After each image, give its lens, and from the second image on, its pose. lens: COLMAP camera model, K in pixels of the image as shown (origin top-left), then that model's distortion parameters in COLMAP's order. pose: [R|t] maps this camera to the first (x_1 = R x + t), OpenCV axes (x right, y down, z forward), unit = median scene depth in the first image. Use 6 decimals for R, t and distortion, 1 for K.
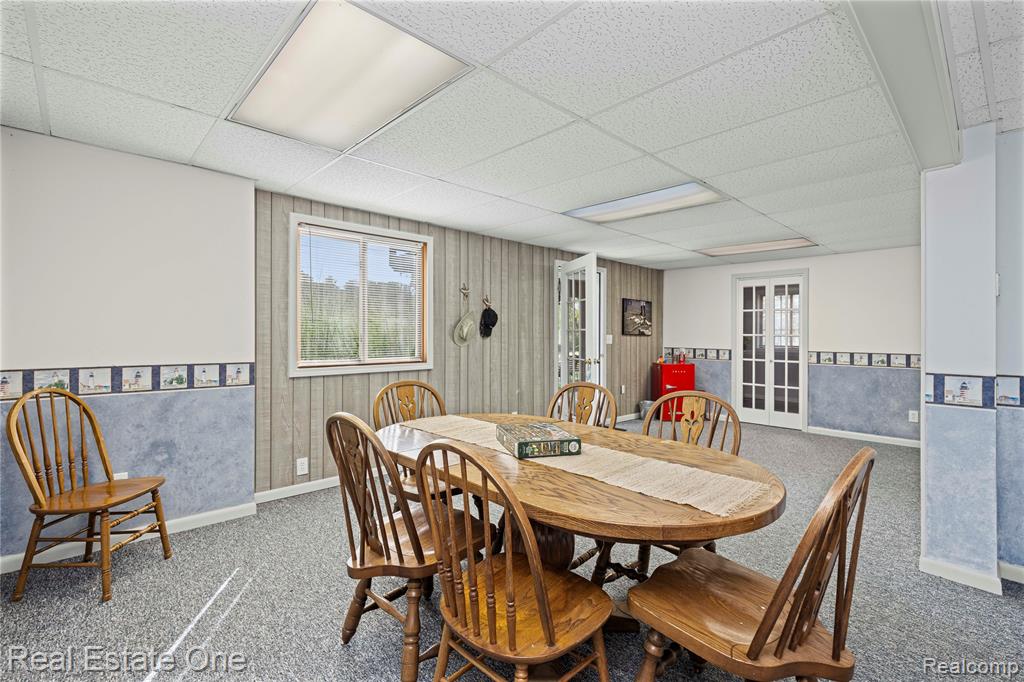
lens RADIAL K [[464.4, 0, 507.7], [0, 464.4, 337.8], [0, 0, 1]] dist [0.003932, 0.000095]
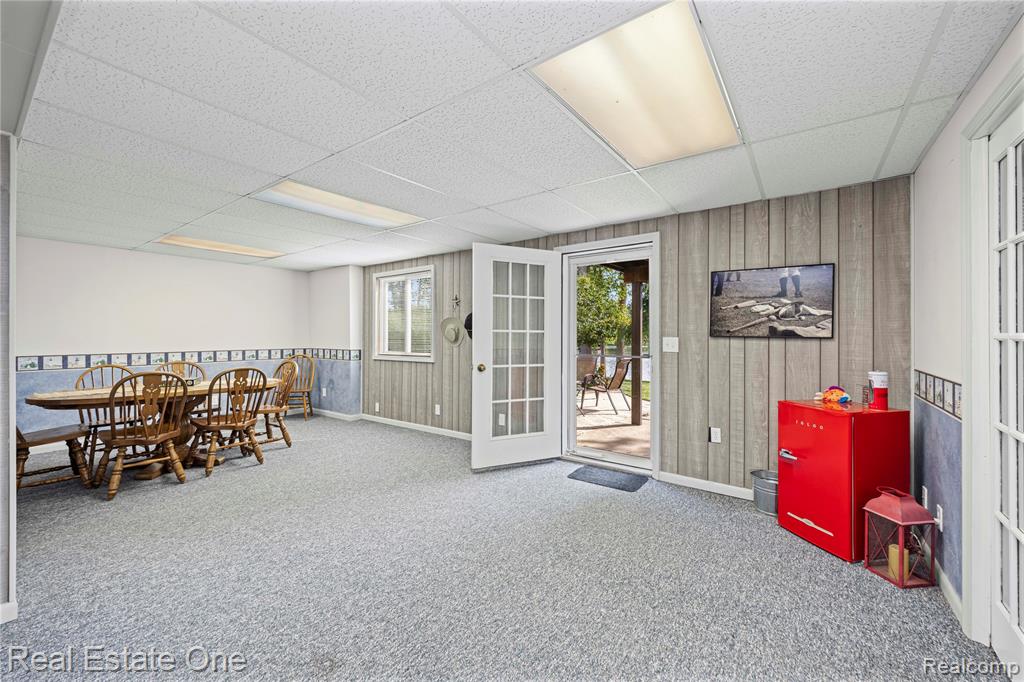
lens RADIAL K [[407.7, 0, 506.9], [0, 407.7, 338.2], [0, 0, 1]] dist [-0.011173, -0.000068]
pose [[0.172762, 0.000133, -0.984964, 0.687542], [-0.008270, 0.999965, -0.001316, -0.002429], [0.984929, 0.008372, 0.172757, 0.668696]]
